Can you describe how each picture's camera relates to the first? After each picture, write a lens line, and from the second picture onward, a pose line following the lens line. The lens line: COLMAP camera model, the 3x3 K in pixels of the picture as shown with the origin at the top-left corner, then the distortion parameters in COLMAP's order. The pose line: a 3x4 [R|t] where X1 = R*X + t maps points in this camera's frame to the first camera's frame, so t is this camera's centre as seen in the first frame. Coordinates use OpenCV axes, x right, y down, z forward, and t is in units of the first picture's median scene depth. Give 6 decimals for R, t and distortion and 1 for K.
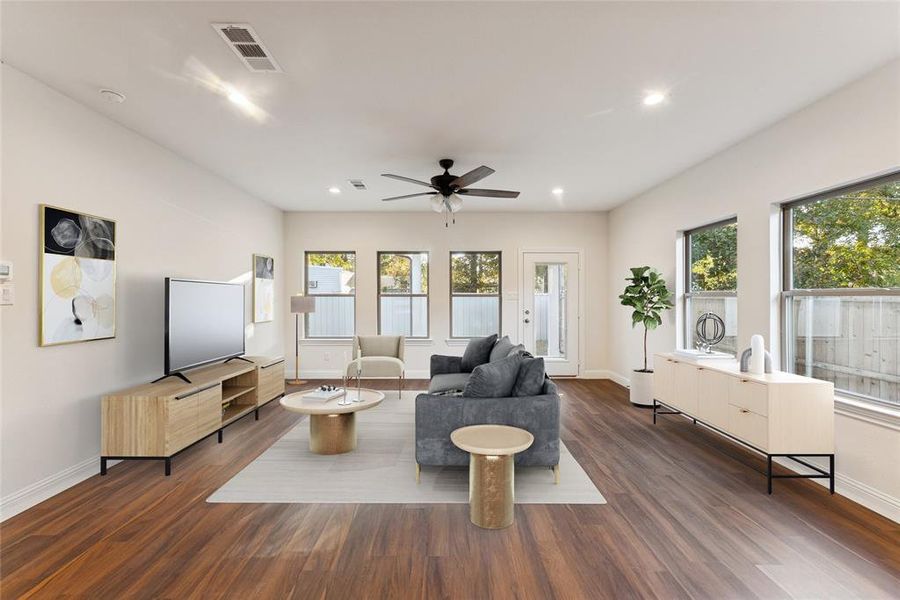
lens RADIAL K [[364.3, 0, 445.0], [0, 364.3, 296.0], [0, 0, 1]] dist [0.004605, -0.001893]
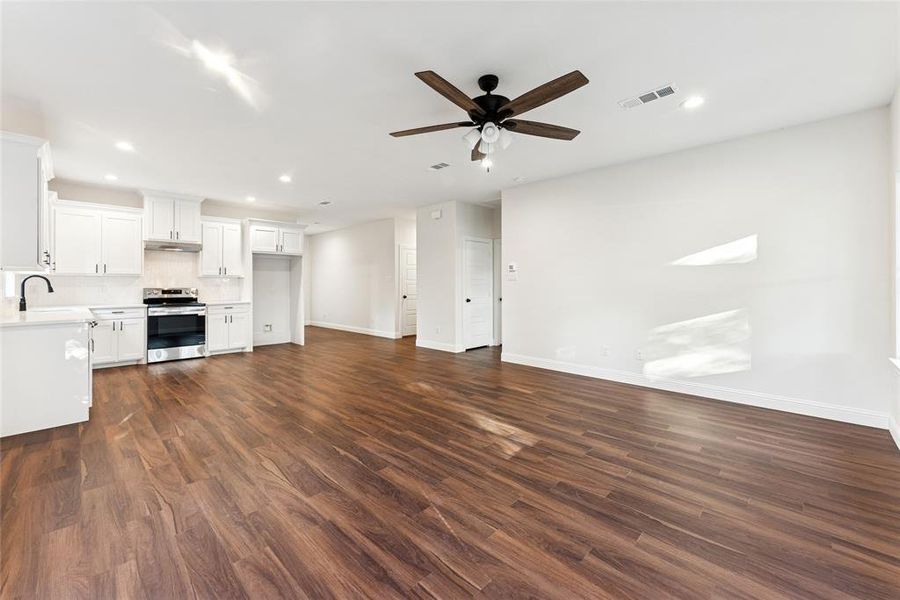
lens RADIAL K [[364.3, 0, 448.9], [0, 364.3, 285.1], [0, 0, 1]] dist [0.004605, -0.001893]
pose [[-0.696404, 0.002679, -0.717645, 0.571941], [0.003889, 0.999992, -0.000041, 0.032885], [0.717639, -0.002819, -0.696409, 1.436544]]
